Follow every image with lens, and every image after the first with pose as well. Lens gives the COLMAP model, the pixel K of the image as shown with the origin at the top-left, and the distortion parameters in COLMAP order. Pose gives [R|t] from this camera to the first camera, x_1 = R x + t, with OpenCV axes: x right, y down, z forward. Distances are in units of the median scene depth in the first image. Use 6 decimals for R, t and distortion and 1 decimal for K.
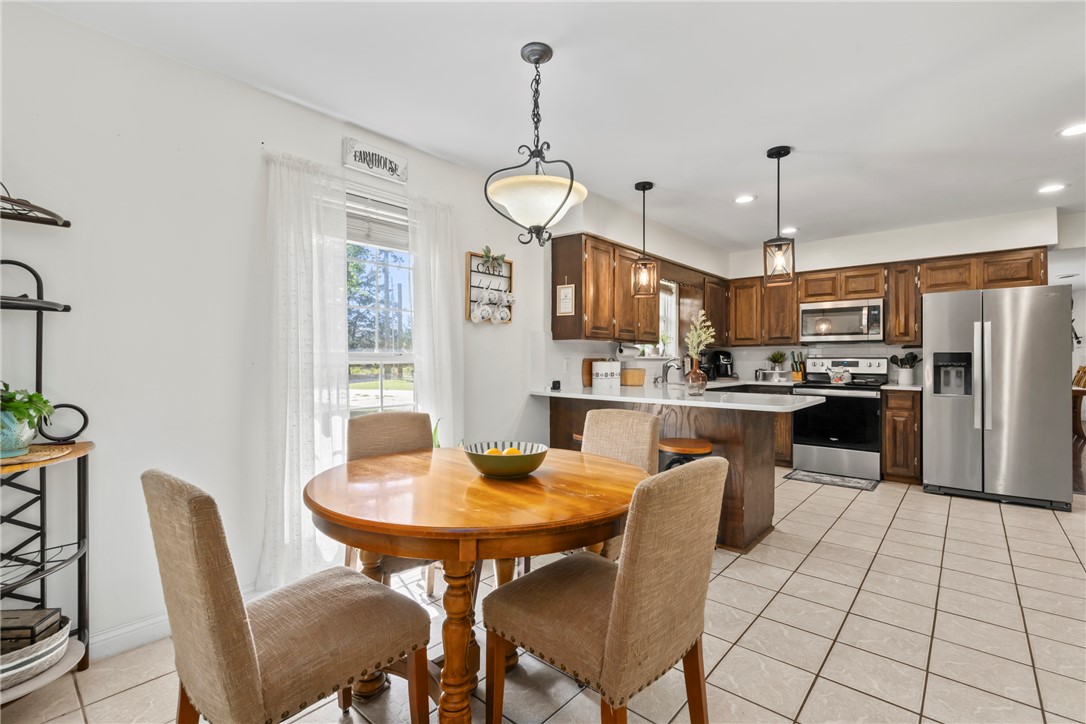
lens RADIAL K [[494.2, 0, 536.2], [0, 494.2, 358.8], [0, 0, 1]] dist [-0.003793, 0.002155]
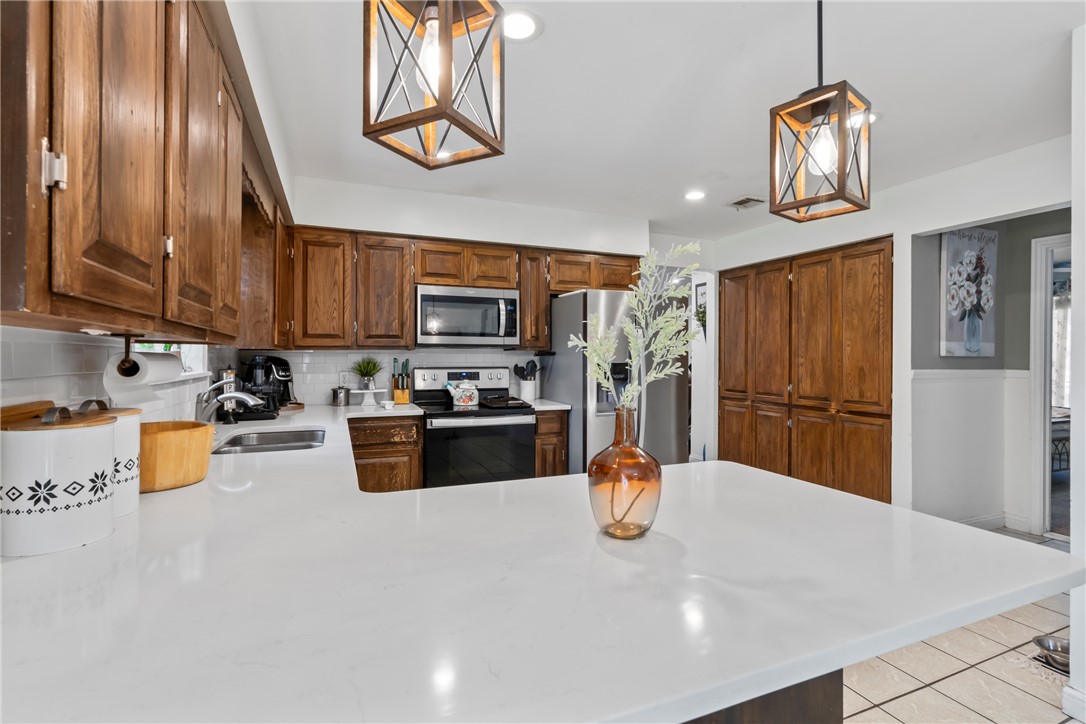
lens RADIAL K [[494.2, 0, 537.6], [0, 494.2, 356.6], [0, 0, 1]] dist [-0.003793, 0.002155]
pose [[0.445498, -0.002277, 0.895280, 0.031686], [-0.002008, 0.999992, 0.003542, -0.023975], [-0.895281, -0.003376, 0.445490, 0.669992]]
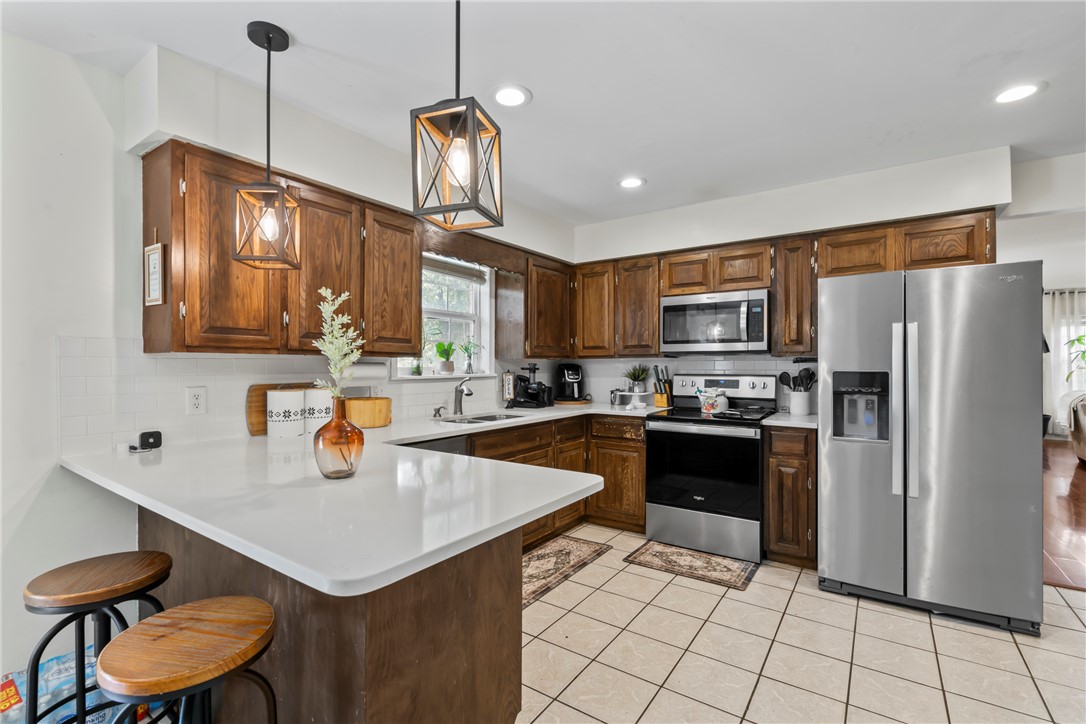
lens RADIAL K [[494.2, 0, 533.4], [0, 494.2, 367.4], [0, 0, 1]] dist [-0.003793, 0.002155]
pose [[0.994305, -0.003573, 0.106516, 0.328281], [0.002801, 0.999969, 0.007397, -0.021725], [-0.106539, -0.007057, 0.994284, 0.379727]]
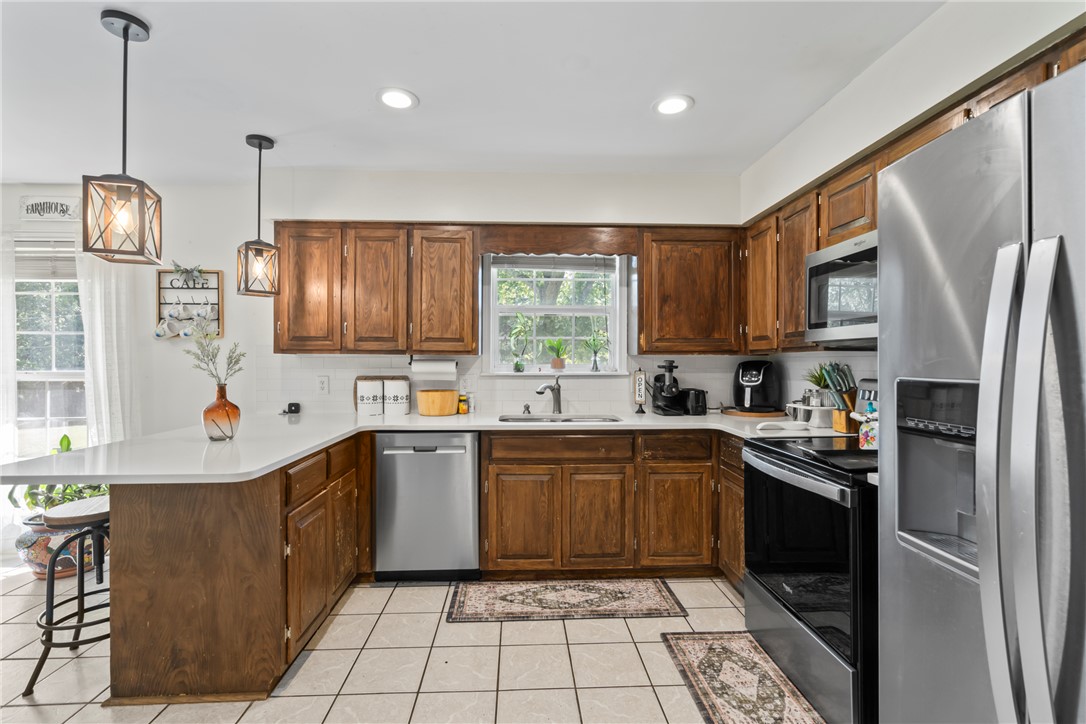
lens RADIAL K [[494.2, 0, 533.5], [0, 494.2, 362.3], [0, 0, 1]] dist [-0.003793, 0.002155]
pose [[0.691991, -0.001192, -0.721905, 0.786347], [0.002208, 0.999997, 0.000465, -0.020160], [0.721902, -0.001915, 0.691992, 0.611086]]
